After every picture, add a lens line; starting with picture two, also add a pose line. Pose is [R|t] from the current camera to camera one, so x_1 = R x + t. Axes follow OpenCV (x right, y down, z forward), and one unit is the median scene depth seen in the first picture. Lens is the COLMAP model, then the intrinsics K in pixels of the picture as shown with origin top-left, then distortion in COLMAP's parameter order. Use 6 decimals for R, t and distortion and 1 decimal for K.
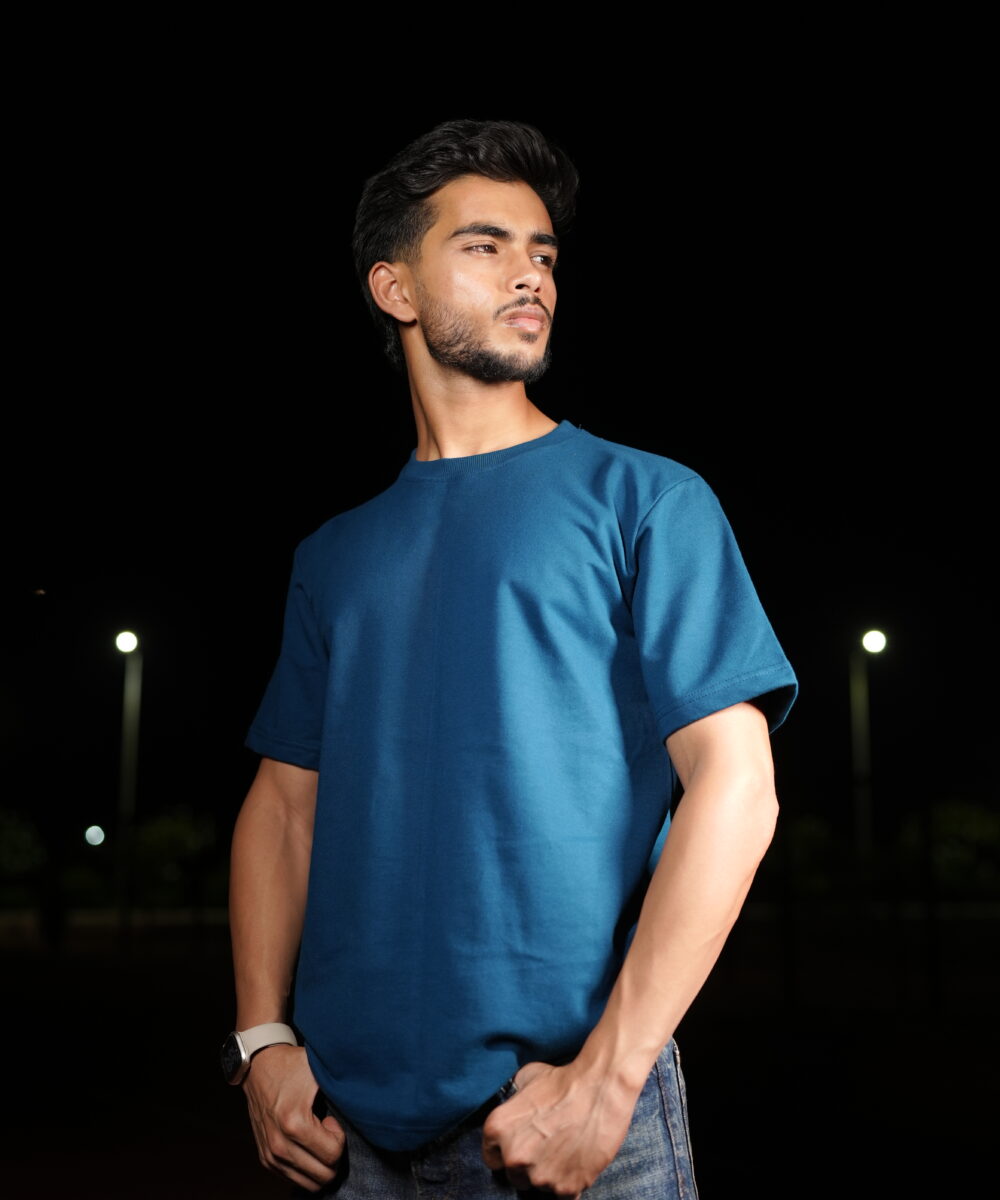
lens RADIAL K [[1361.9, 0, 527.5], [0, 1361.9, 599.3], [0, 0, 1]] dist [-0.015643, 0.231783]
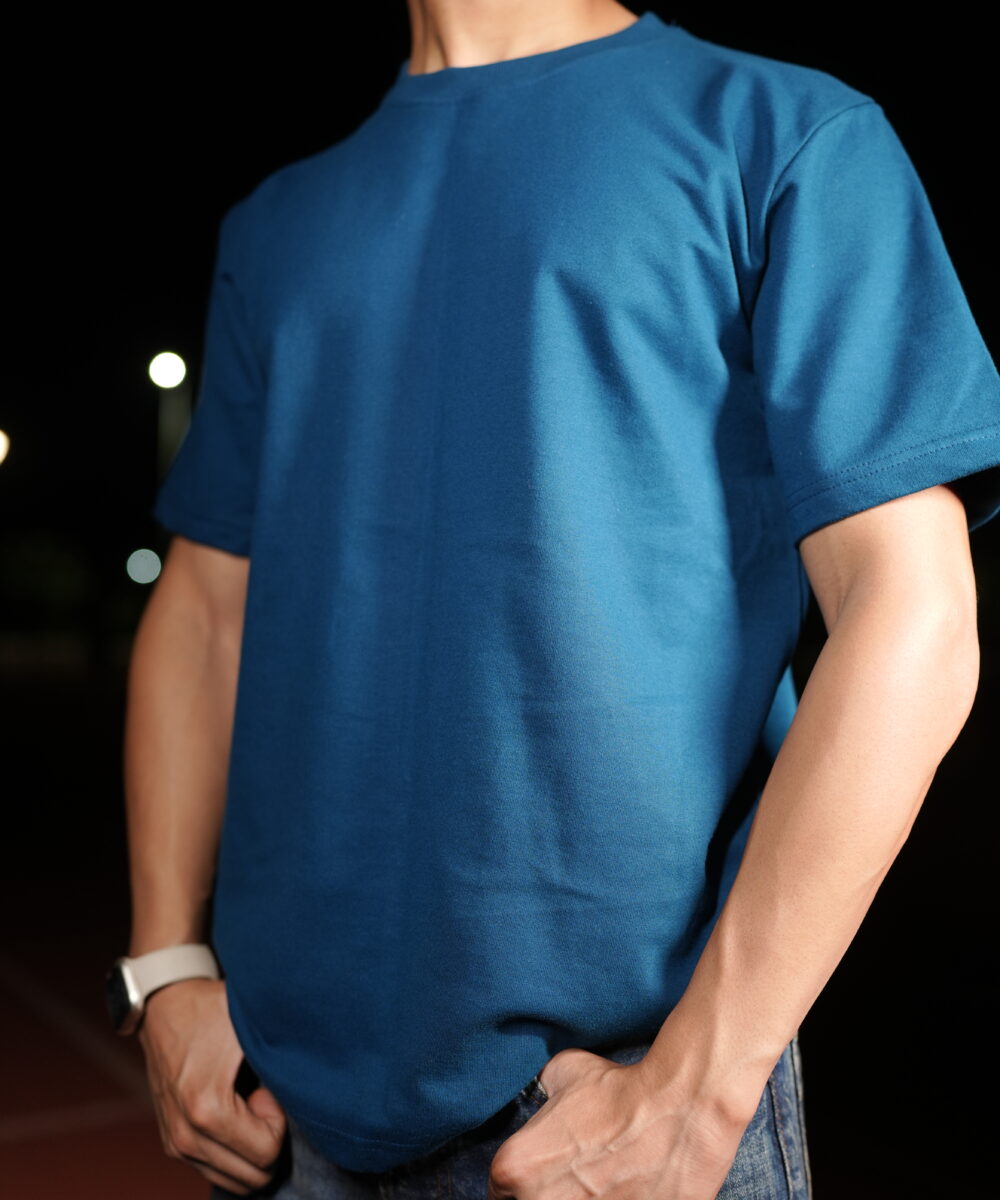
lens RADIAL K [[1361.9, 0, 527.5], [0, 1361.9, 599.3], [0, 0, 1]] dist [-0.015643, 0.231783]
pose [[0.999363, 0.028950, -0.020863, -0.008888], [-0.024496, 0.981703, 0.188839, 0.016095], [0.025948, -0.188207, 0.981786, 0.396913]]
